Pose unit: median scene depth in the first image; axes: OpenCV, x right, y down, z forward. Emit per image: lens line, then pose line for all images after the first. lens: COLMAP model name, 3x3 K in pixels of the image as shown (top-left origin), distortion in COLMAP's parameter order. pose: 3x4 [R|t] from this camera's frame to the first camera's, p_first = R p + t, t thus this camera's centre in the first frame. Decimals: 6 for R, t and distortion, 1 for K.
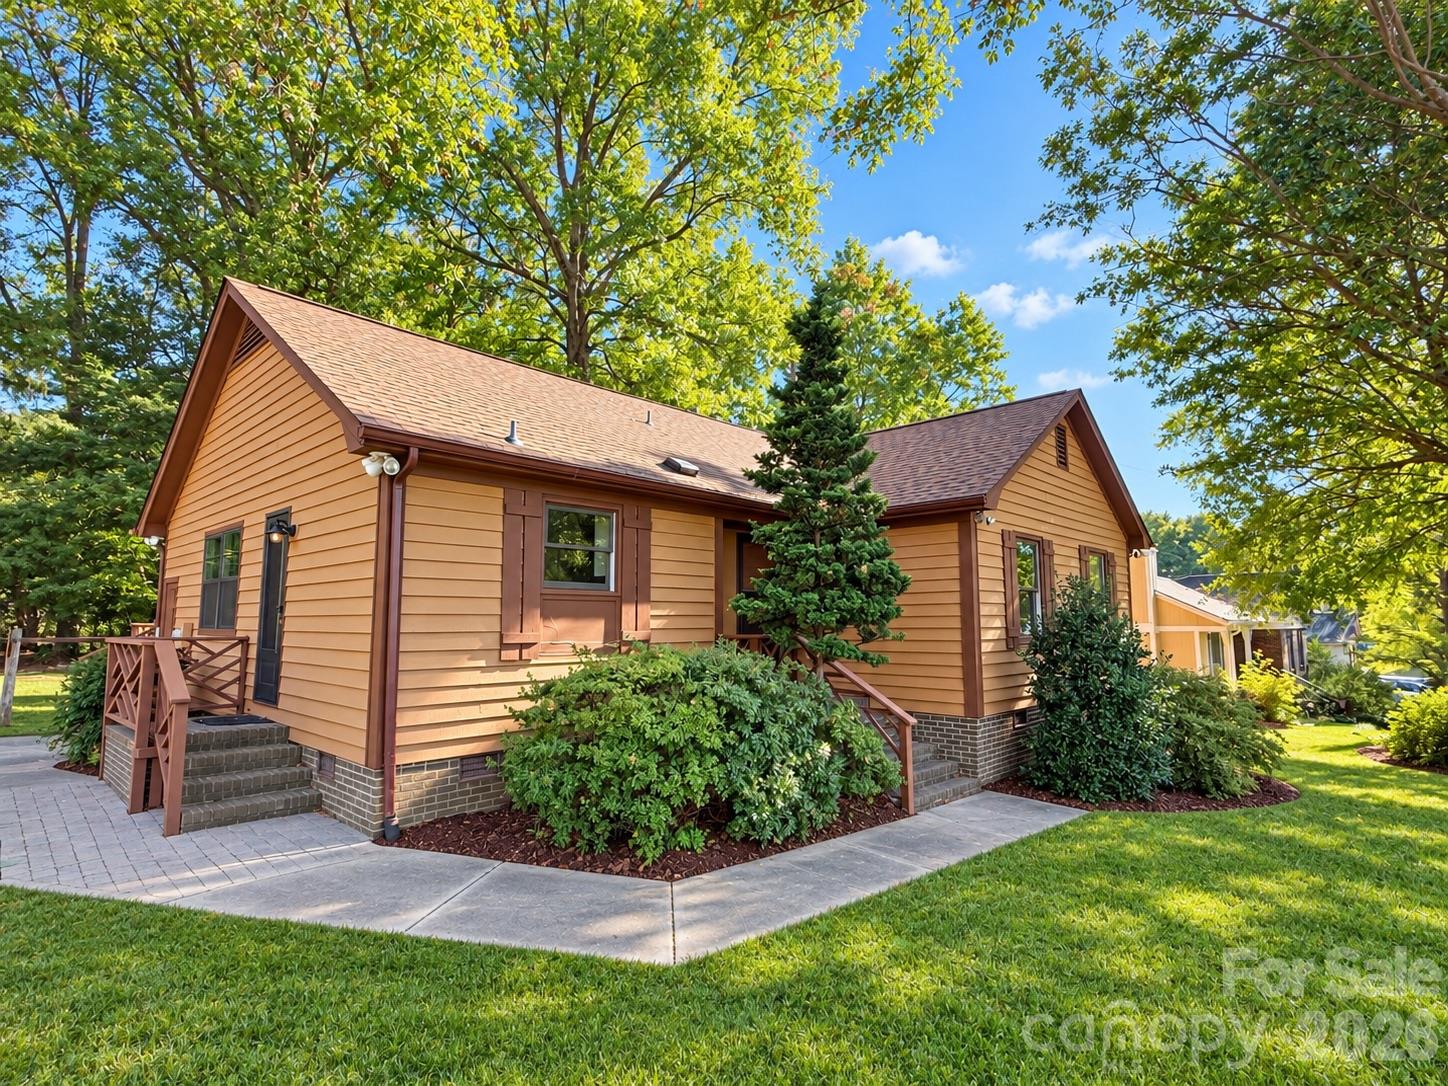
lens RADIAL K [[747.6, 0, 724.6], [0, 747.6, 543.1], [0, 0, 1]] dist [-0.006342, -0.000124]
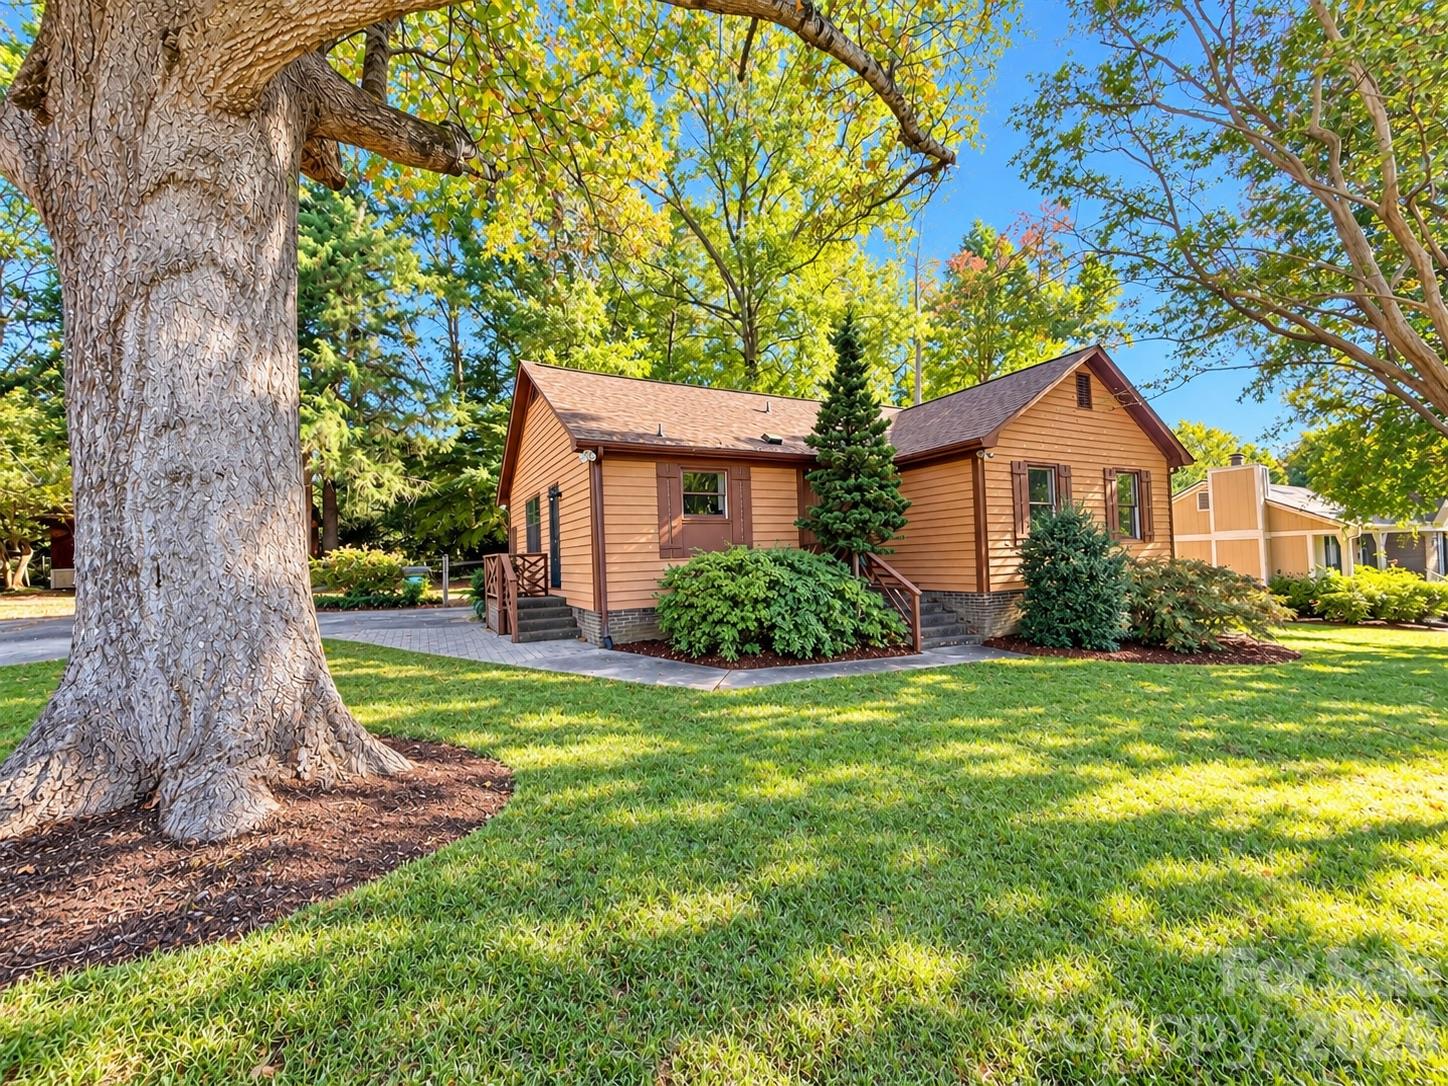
lens RADIAL K [[584.9, 0, 721.9], [0, 584.9, 543.7], [0, 0, 1]] dist [0.003165, 0.000149]
pose [[0.946791, -0.040933, -0.319235, 0.249482], [0.067804, 0.994987, 0.073512, 0.022529], [0.314625, -0.091246, 0.944820, -0.247133]]
